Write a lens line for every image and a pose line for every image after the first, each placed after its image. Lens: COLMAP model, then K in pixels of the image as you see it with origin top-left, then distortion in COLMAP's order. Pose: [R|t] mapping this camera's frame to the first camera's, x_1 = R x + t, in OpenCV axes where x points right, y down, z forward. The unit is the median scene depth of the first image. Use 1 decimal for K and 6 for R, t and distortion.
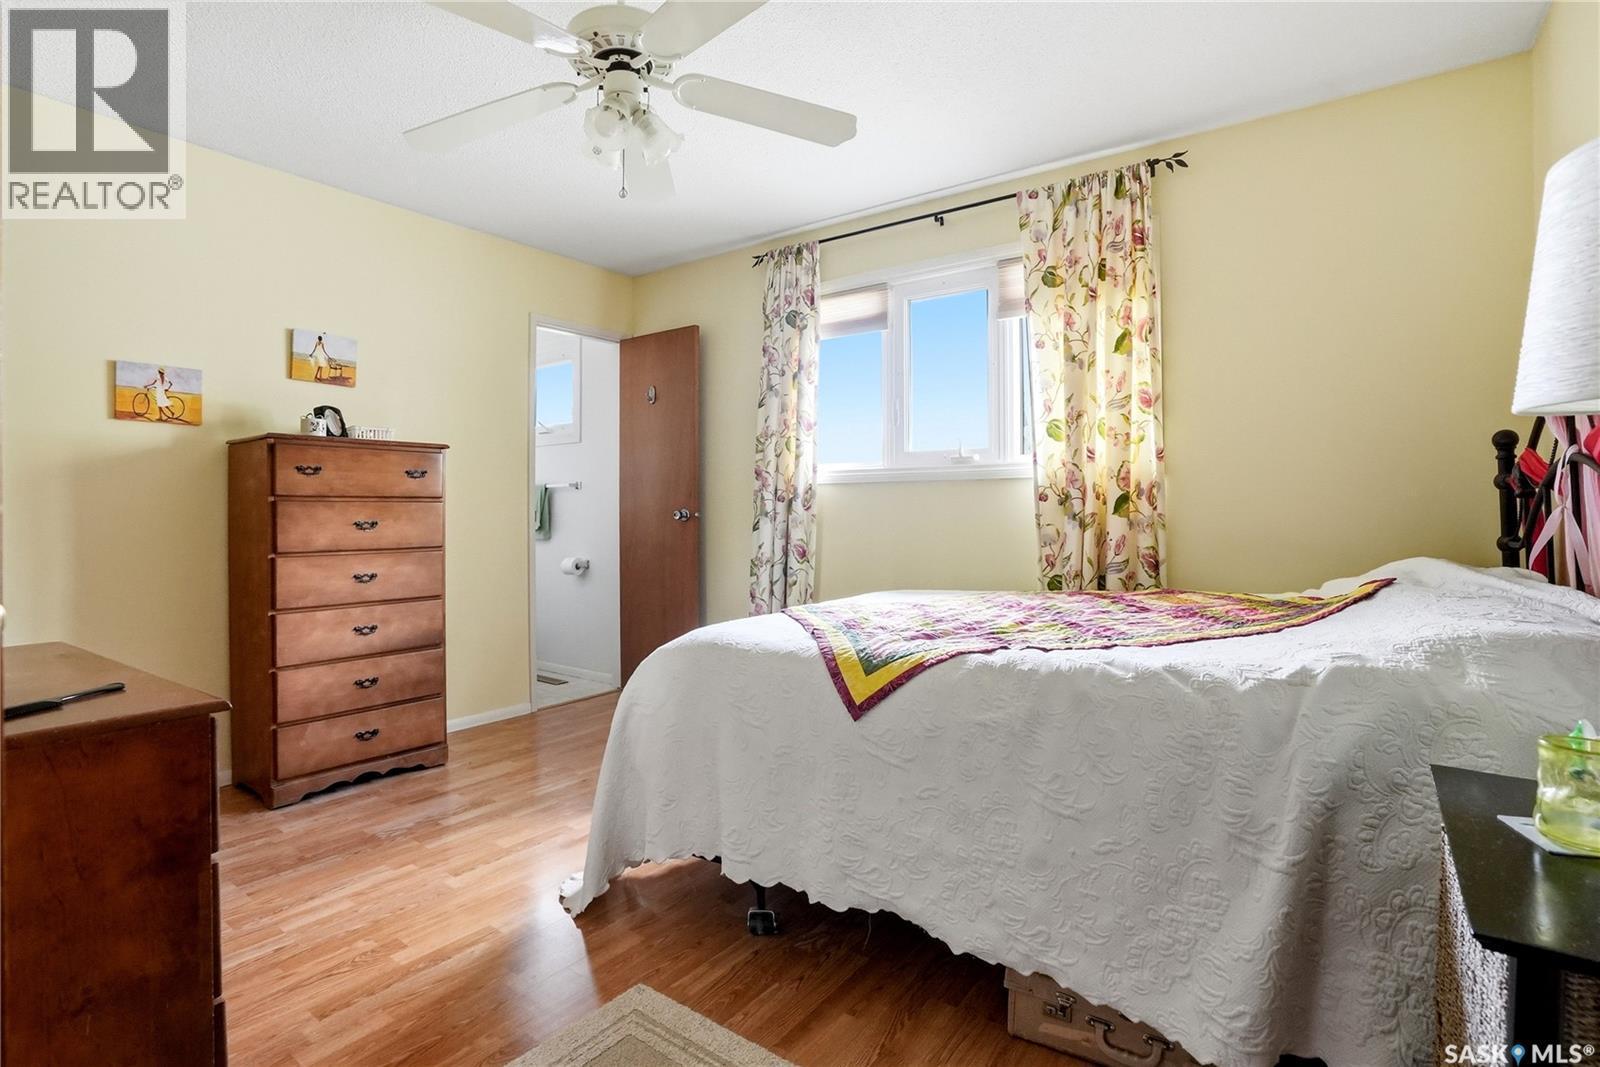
lens RADIAL K [[762.4, 0, 804.5], [0, 762.4, 520.5], [0, 0, 1]] dist [-0.026411, 0.002889]
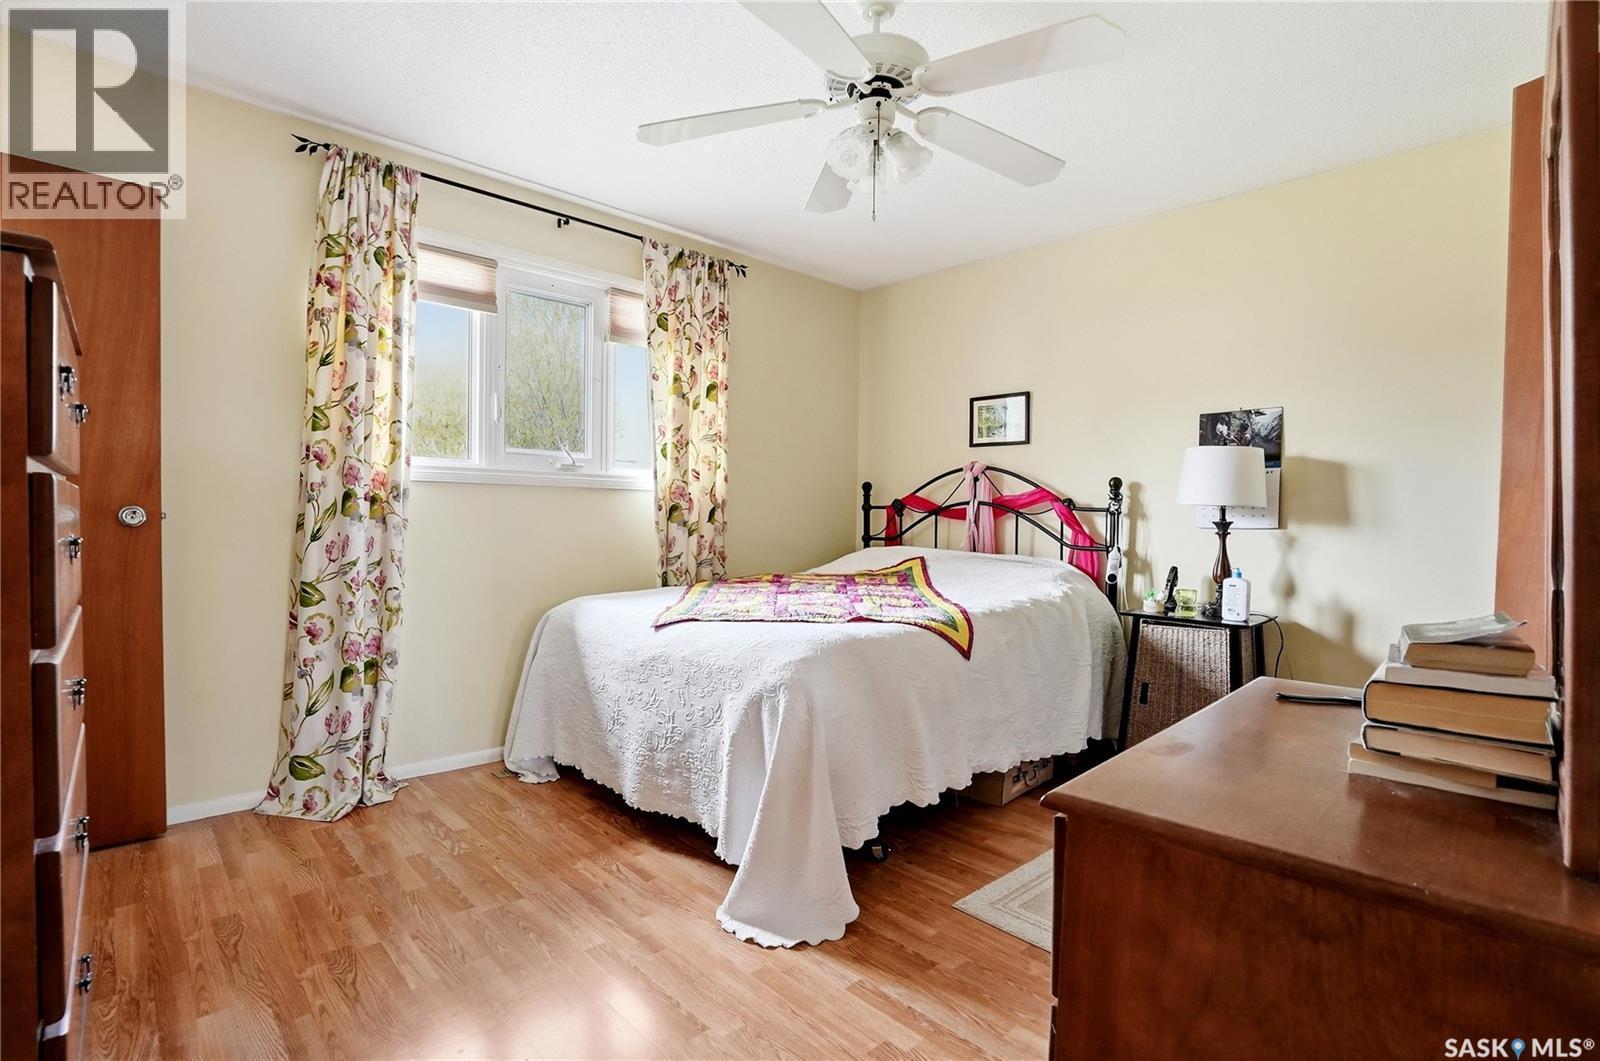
lens RADIAL K [[762.4, 0, 802.6], [0, 762.4, 536.8], [0, 0, 1]] dist [-0.026411, 0.002889]
pose [[0.214024, -0.017677, 0.976668, -0.807799], [-0.001749, 0.999828, 0.018480, -0.008046], [-0.976827, -0.005663, 0.213957, 0.542629]]
